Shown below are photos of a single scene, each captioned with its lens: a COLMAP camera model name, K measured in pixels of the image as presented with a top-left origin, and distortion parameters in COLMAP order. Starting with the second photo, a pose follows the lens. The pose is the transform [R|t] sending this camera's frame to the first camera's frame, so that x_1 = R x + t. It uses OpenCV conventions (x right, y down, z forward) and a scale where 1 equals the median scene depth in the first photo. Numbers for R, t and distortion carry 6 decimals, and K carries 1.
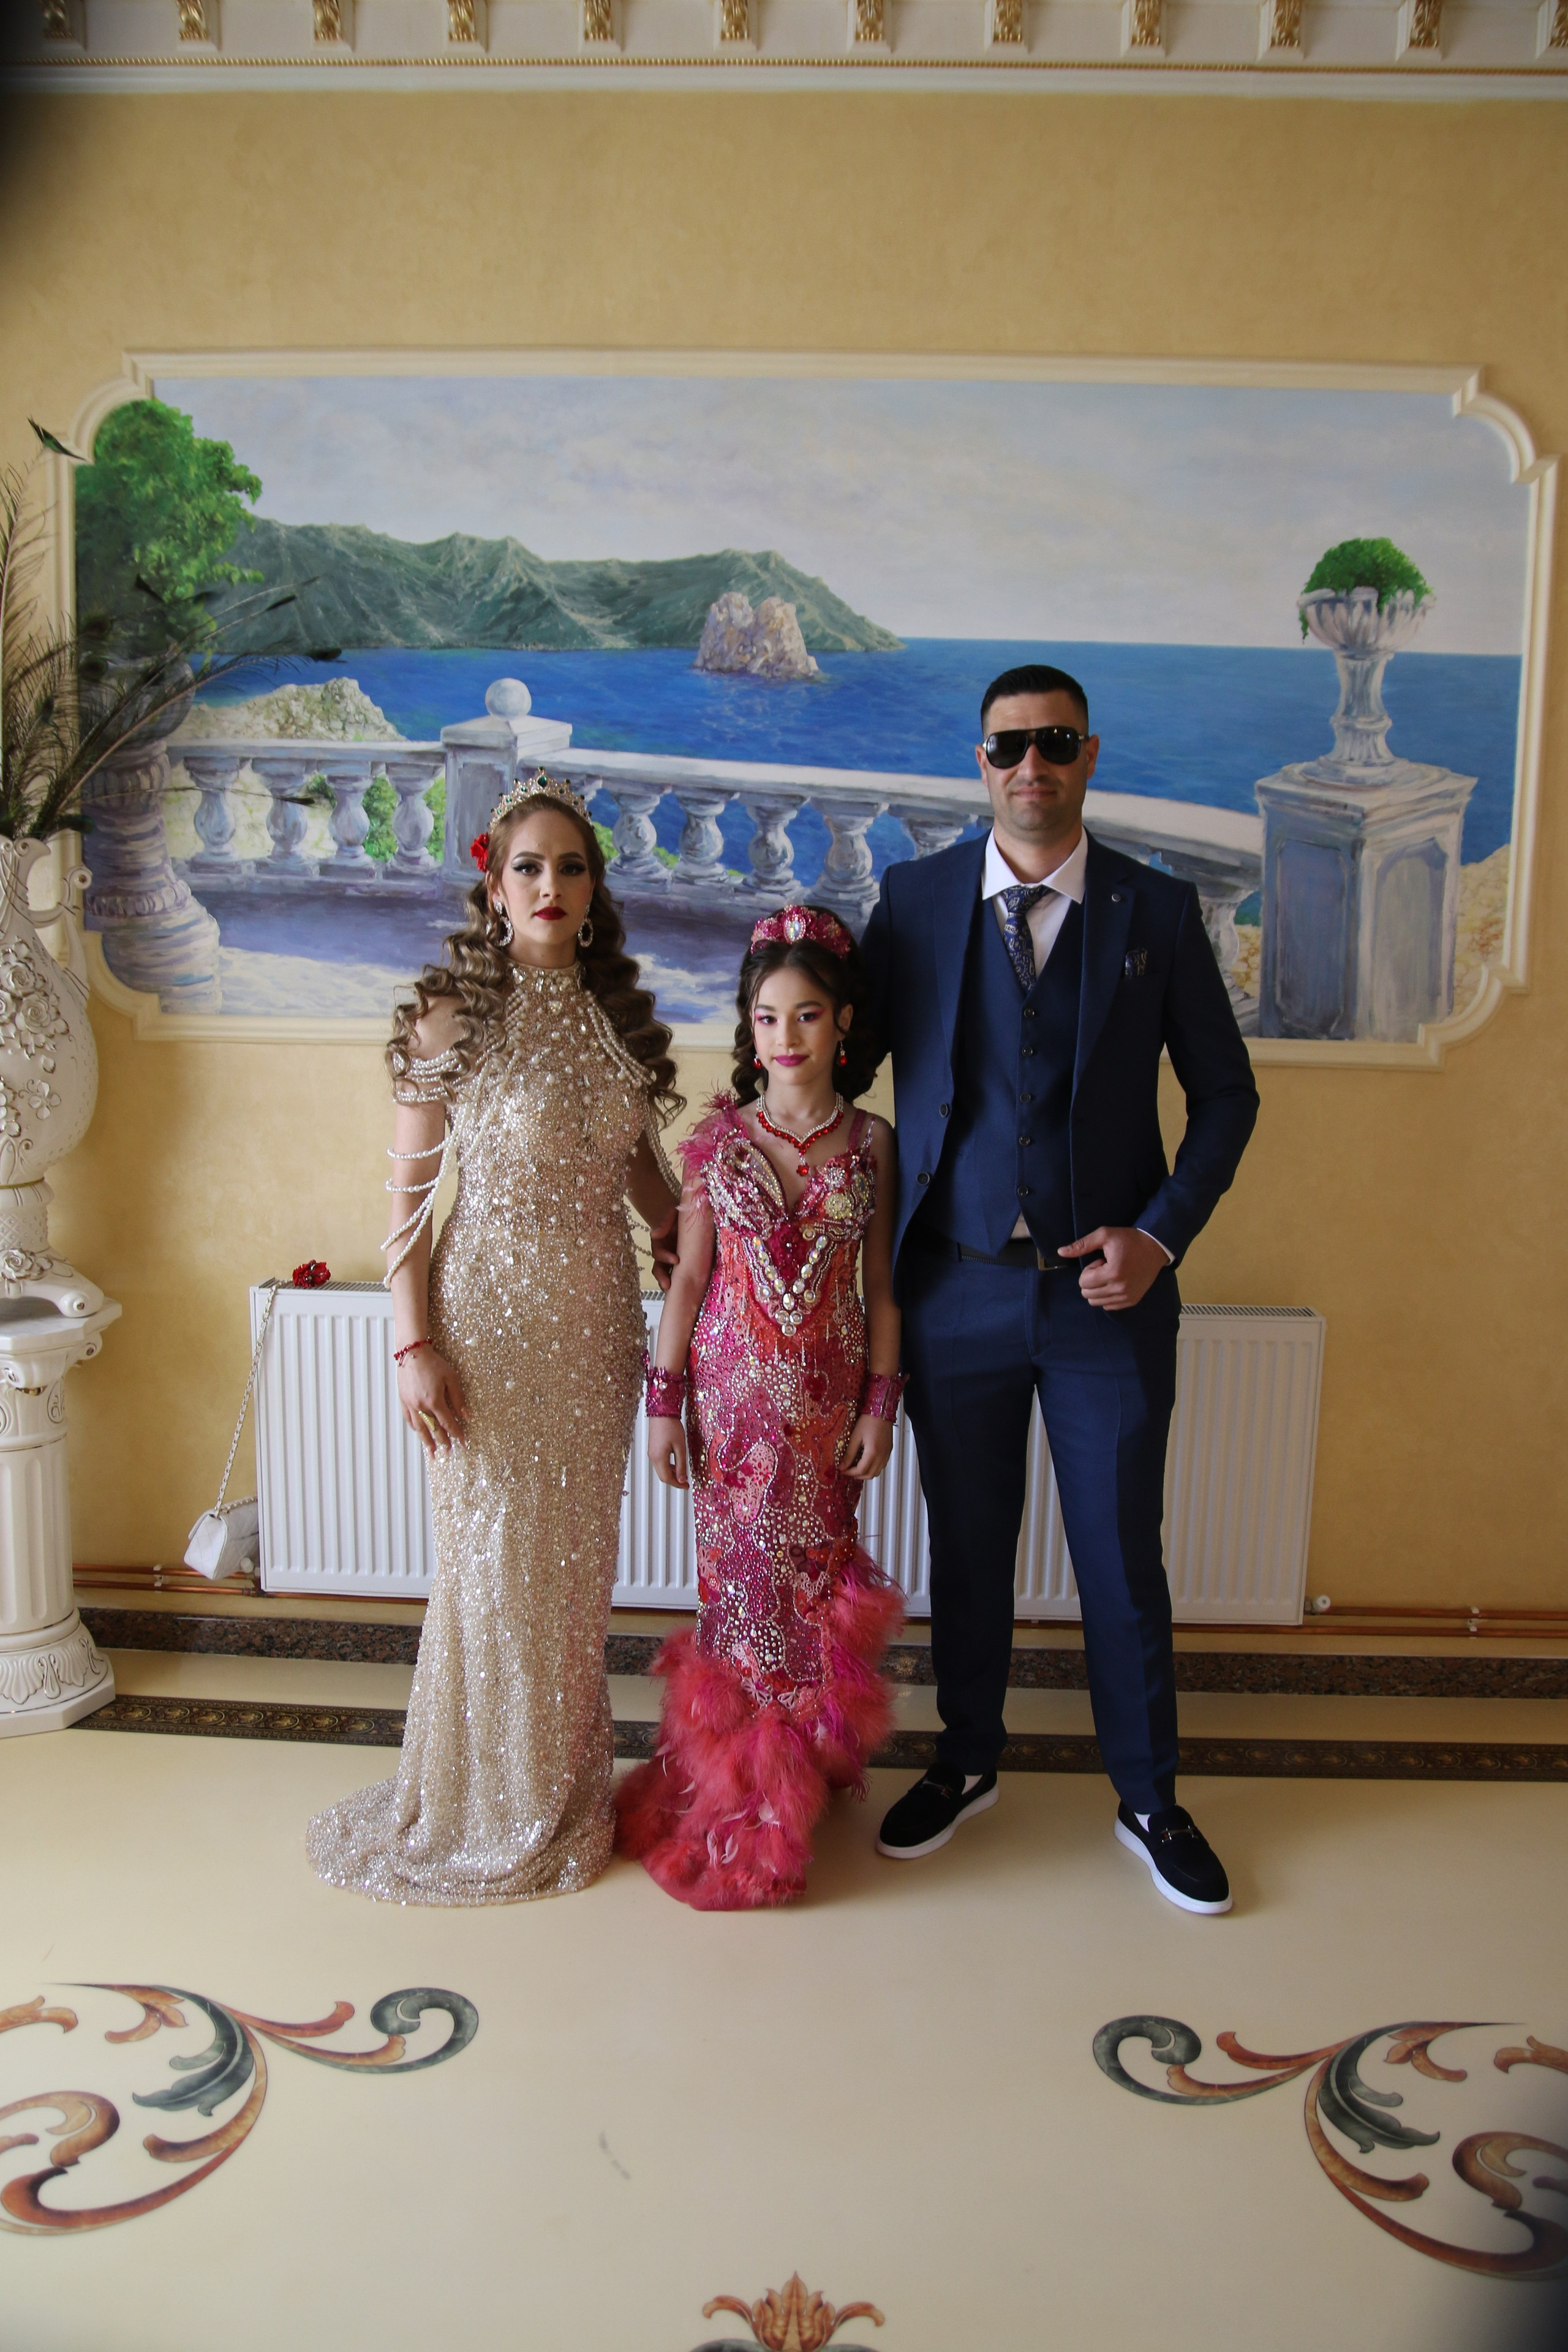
lens RADIAL K [[1731.7, 0, 803.9], [0, 1731.7, 1182.1], [0, 0, 1]] dist [-0.134826, 0.090893]
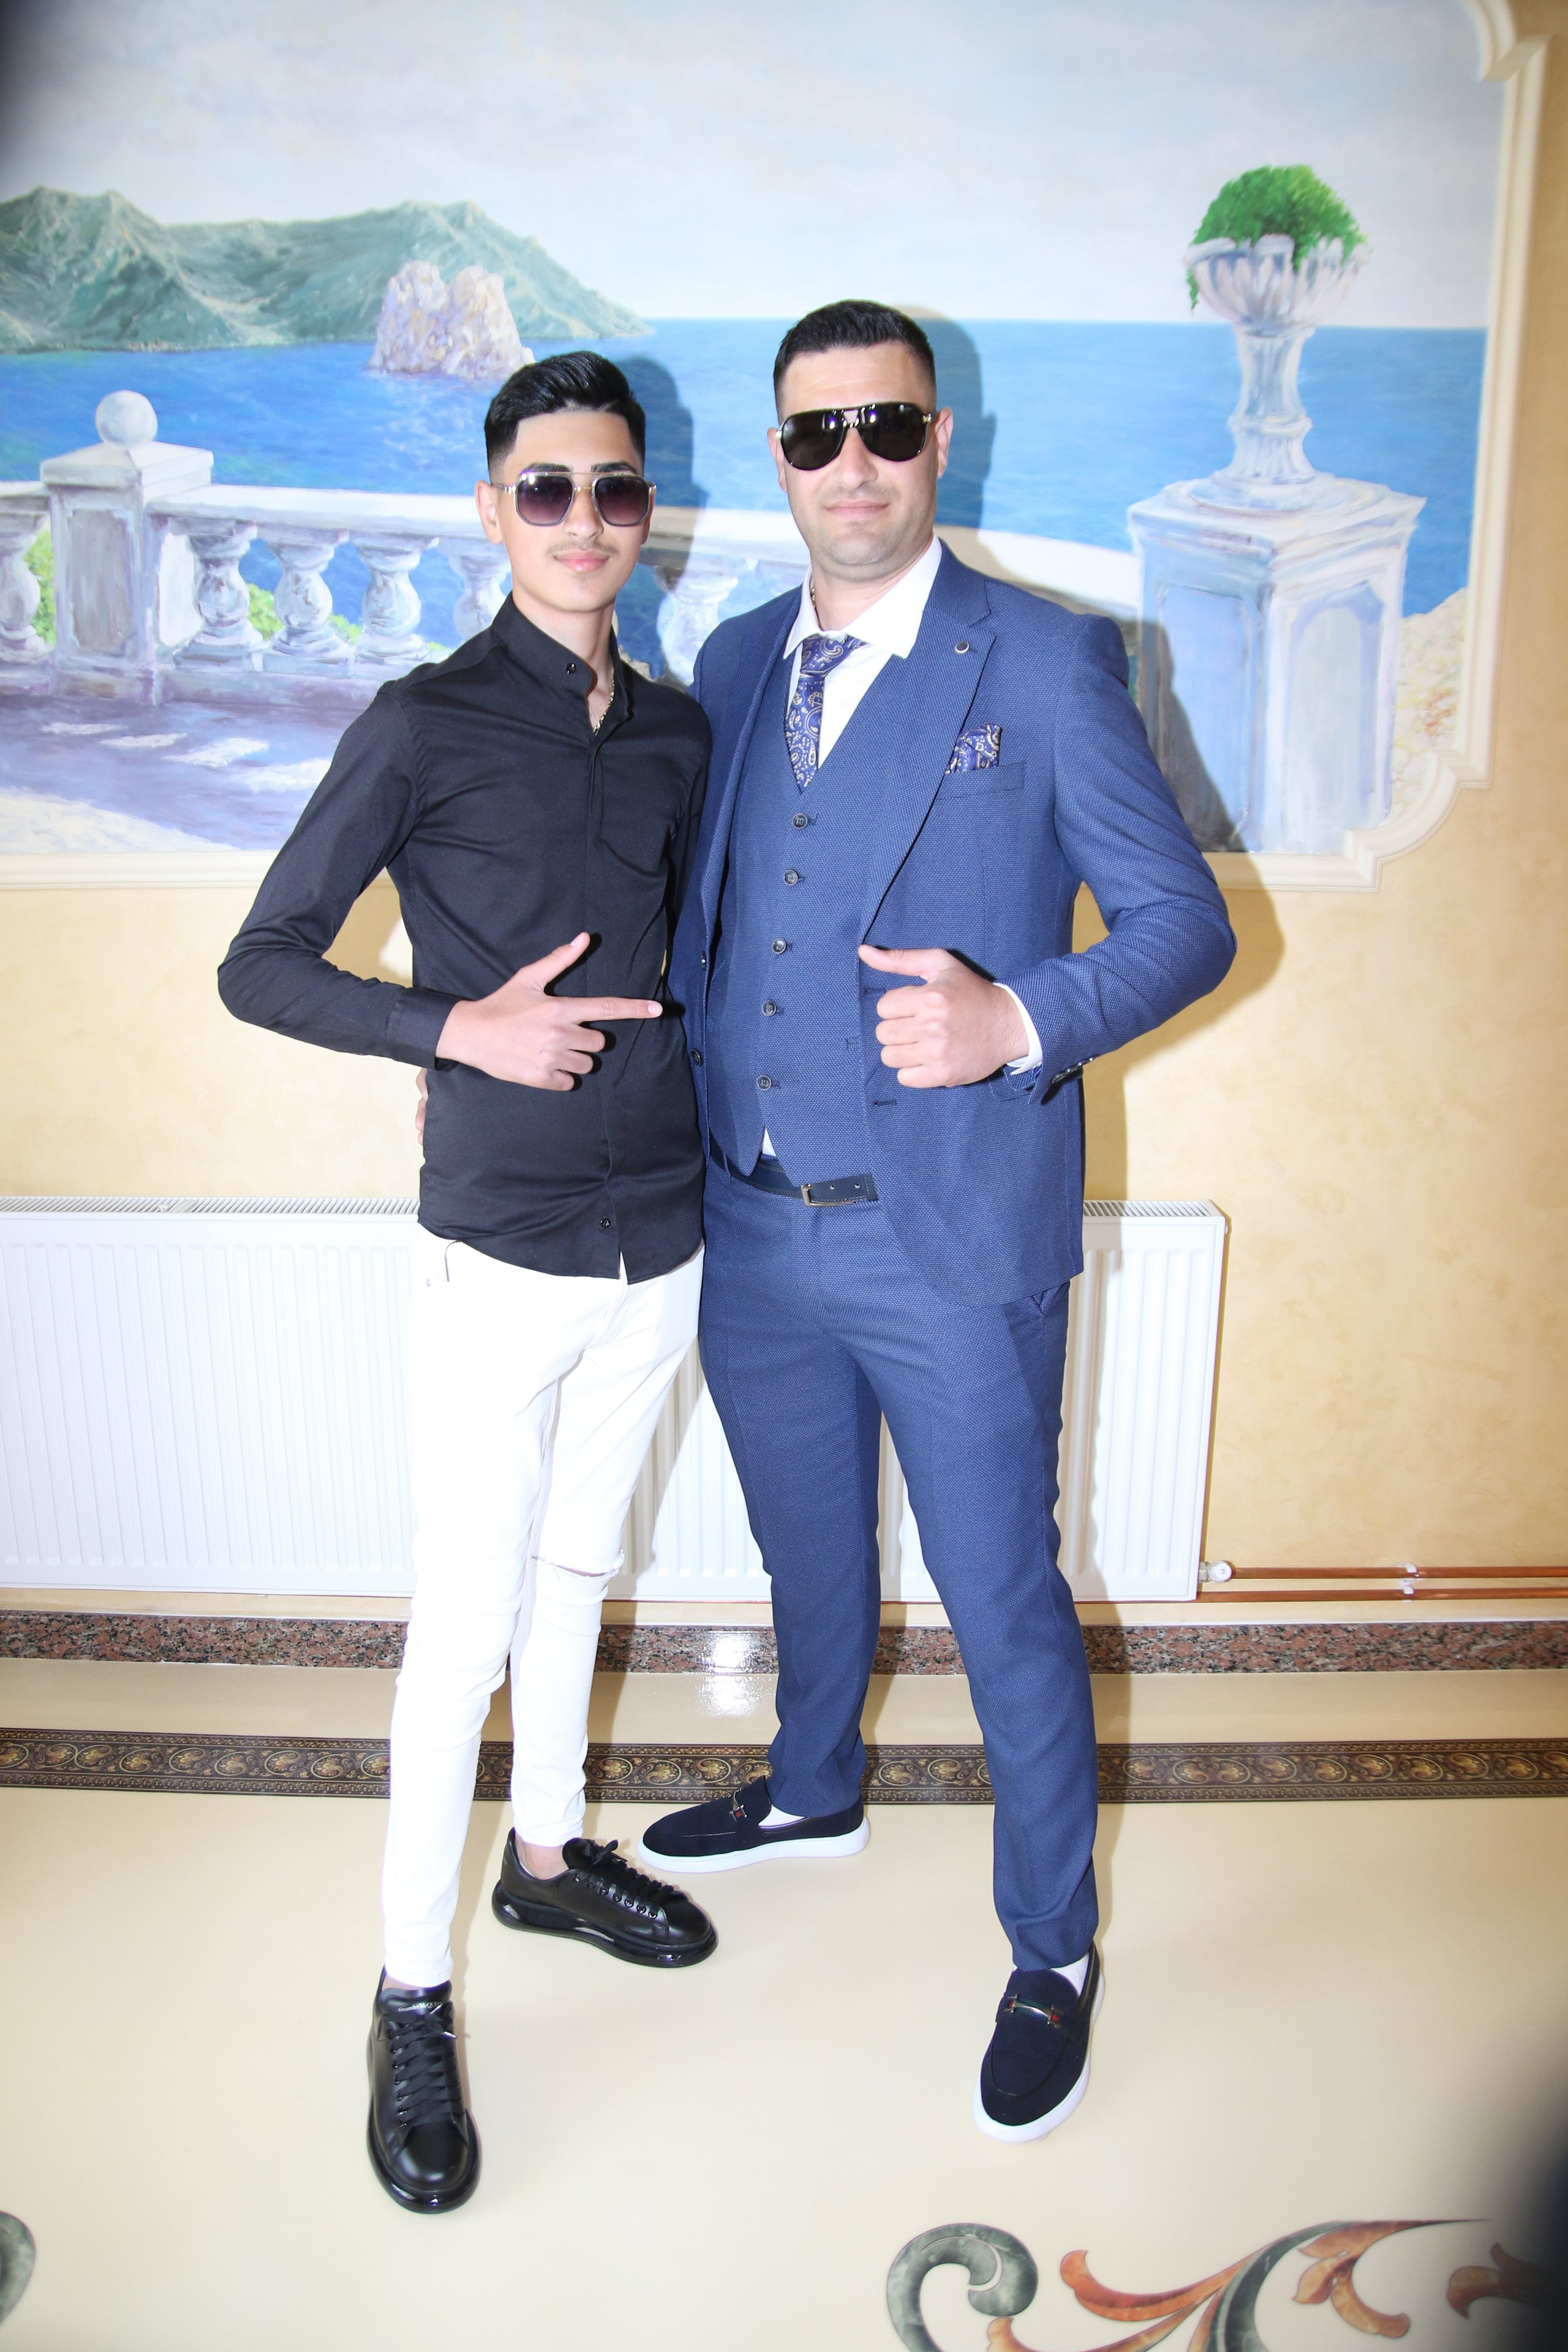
lens RADIAL K [[1731.7, 0, 763.6], [0, 1731.7, 1167.2], [0, 0, 1]] dist [-0.134826, 0.090893]
pose [[0.999539, -0.023912, 0.018734, 0.084218], [0.022005, 0.995127, 0.096119, -0.021955], [-0.020941, -0.095663, 0.995194, 0.237910]]
